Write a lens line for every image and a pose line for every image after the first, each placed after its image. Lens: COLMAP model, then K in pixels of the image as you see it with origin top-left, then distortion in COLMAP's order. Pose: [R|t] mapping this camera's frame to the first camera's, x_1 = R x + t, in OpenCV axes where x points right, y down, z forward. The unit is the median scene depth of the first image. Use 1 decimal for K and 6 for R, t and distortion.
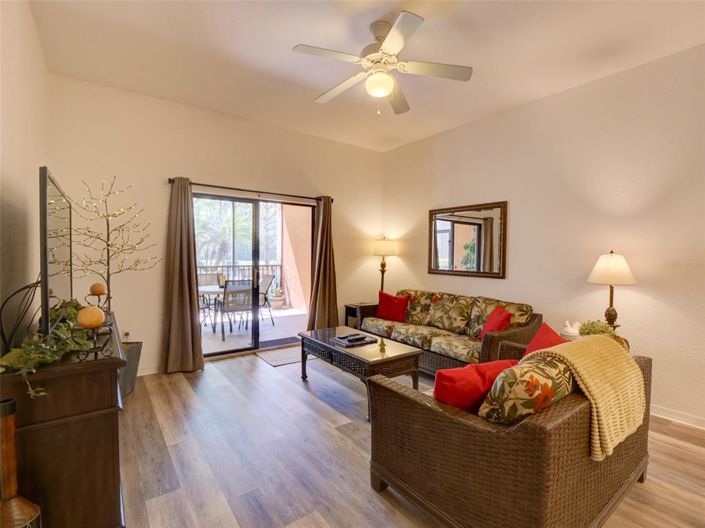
lens RADIAL K [[344.8, 0, 352.5], [0, 344.8, 264.0], [0, 0, 1]] dist [-0.008905, -0.000027]
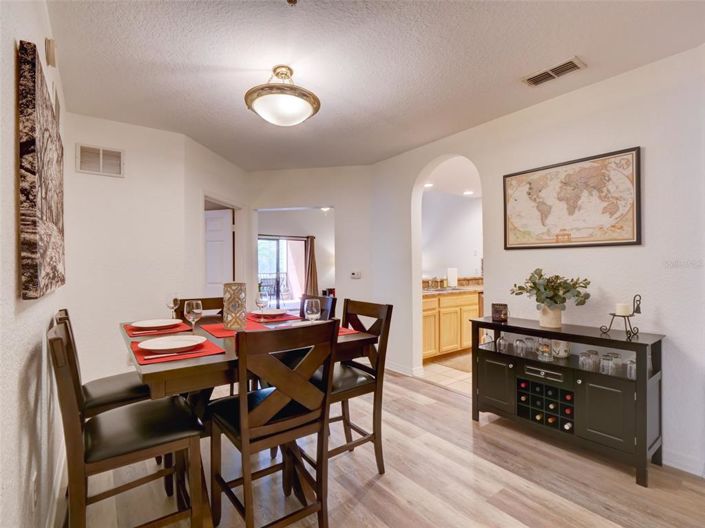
lens RADIAL K [[344.8, 0, 352.5], [0, 344.8, 264.0], [0, 0, 1]] dist [-0.008905, -0.000027]
pose [[0.999603, -0.027555, 0.005851, 0.157276], [0.027711, 0.999208, -0.028546, 0.035327], [-0.005059, 0.028696, 0.999575, -1.084217]]
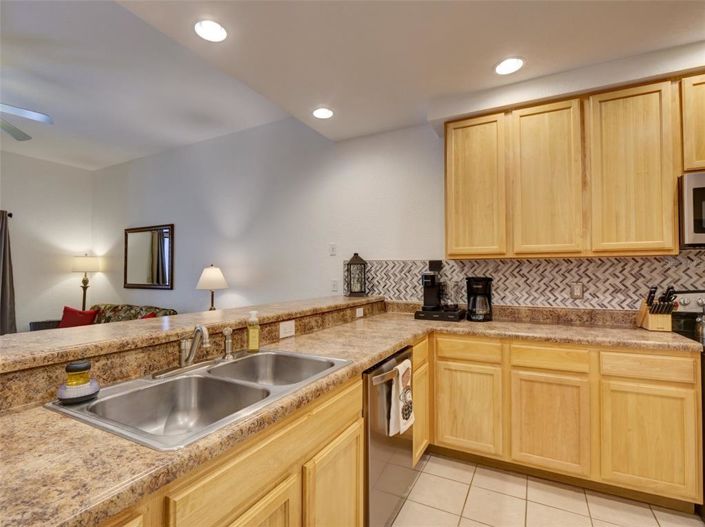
lens RADIAL K [[344.8, 0, 352.5], [0, 344.8, 263.5], [0, 0, 1]] dist [-0.008905, -0.000027]
pose [[0.900640, -0.001635, 0.434564, 0.414245], [0.025377, 0.998484, -0.048838, 0.022738], [-0.433825, 0.055014, 0.899316, -0.280277]]
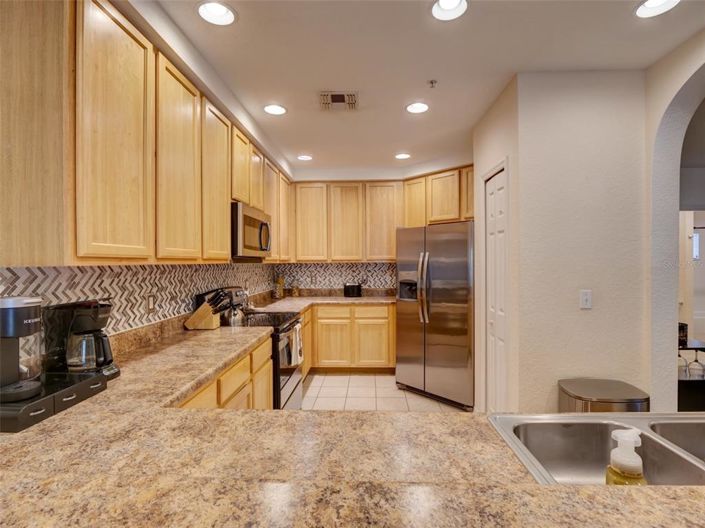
lens RADIAL K [[344.8, 0, 352.5], [0, 344.8, 264.0], [0, 0, 1]] dist [-0.008905, -0.000027]
pose [[-0.770323, -0.009987, 0.637576, 0.472571], [0.019570, 0.999036, 0.039293, -0.016028], [-0.637354, 0.042745, -0.769385, 0.229176]]
